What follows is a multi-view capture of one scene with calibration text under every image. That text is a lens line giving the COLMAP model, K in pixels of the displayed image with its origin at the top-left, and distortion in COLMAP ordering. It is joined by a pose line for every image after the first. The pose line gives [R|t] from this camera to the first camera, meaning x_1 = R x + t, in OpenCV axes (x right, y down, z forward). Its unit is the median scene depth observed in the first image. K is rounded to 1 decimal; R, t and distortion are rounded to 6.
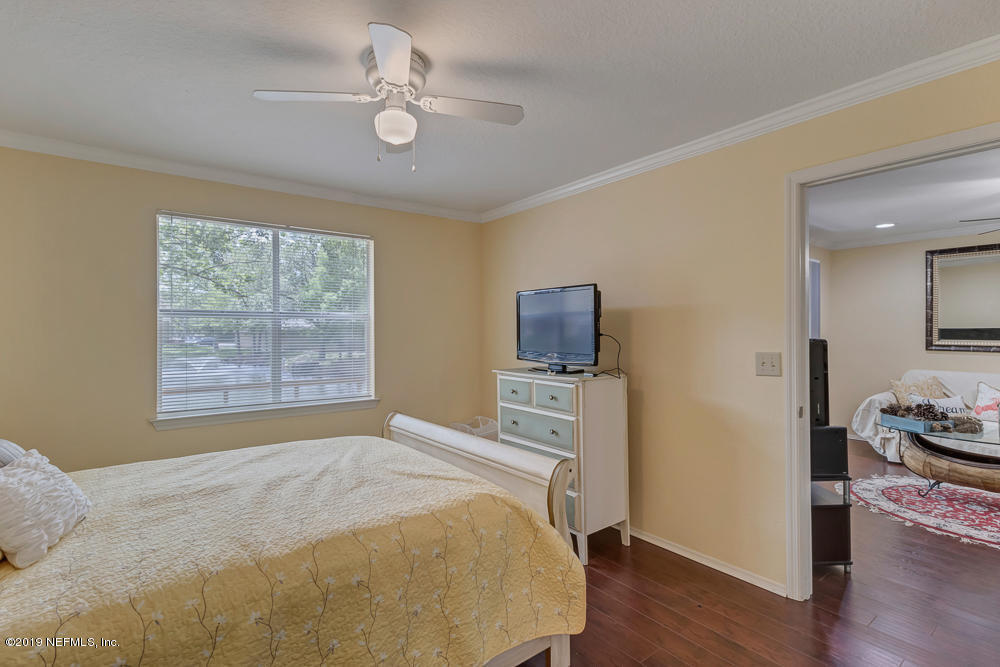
lens RADIAL K [[467.8, 0, 498.8], [0, 467.8, 323.6], [0, 0, 1]] dist [-0.000334, 0.000033]
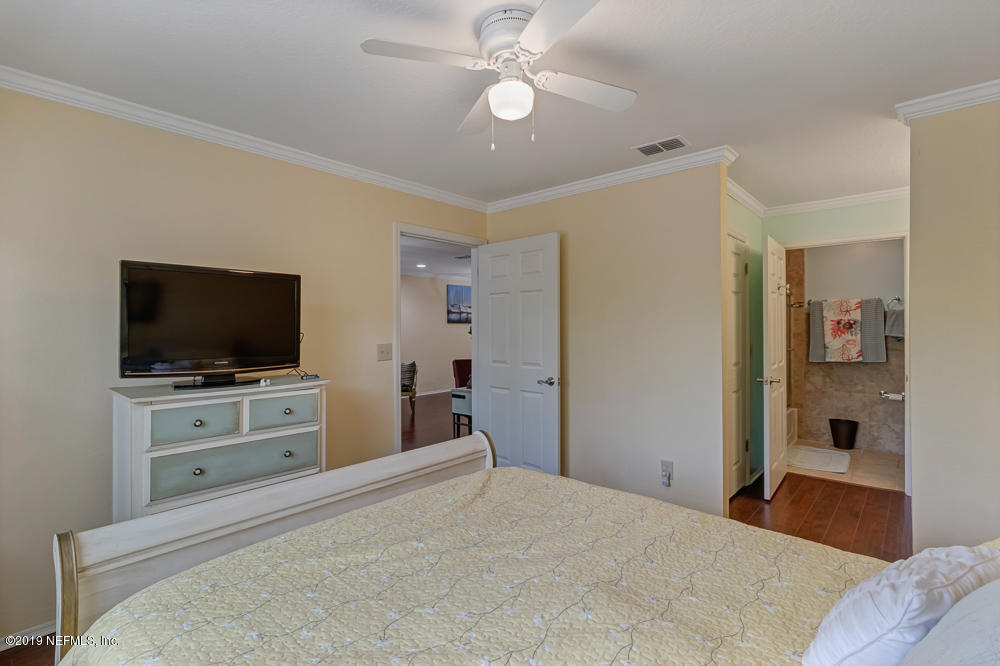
lens RADIAL K [[467.8, 0, 498.8], [0, 467.8, 323.1], [0, 0, 1]] dist [-0.000334, 0.000033]
pose [[-0.174514, 0.010793, 0.984596, -0.770471], [-0.018195, 0.999734, -0.014183, 0.012861], [-0.984487, -0.020389, -0.174271, 0.824569]]
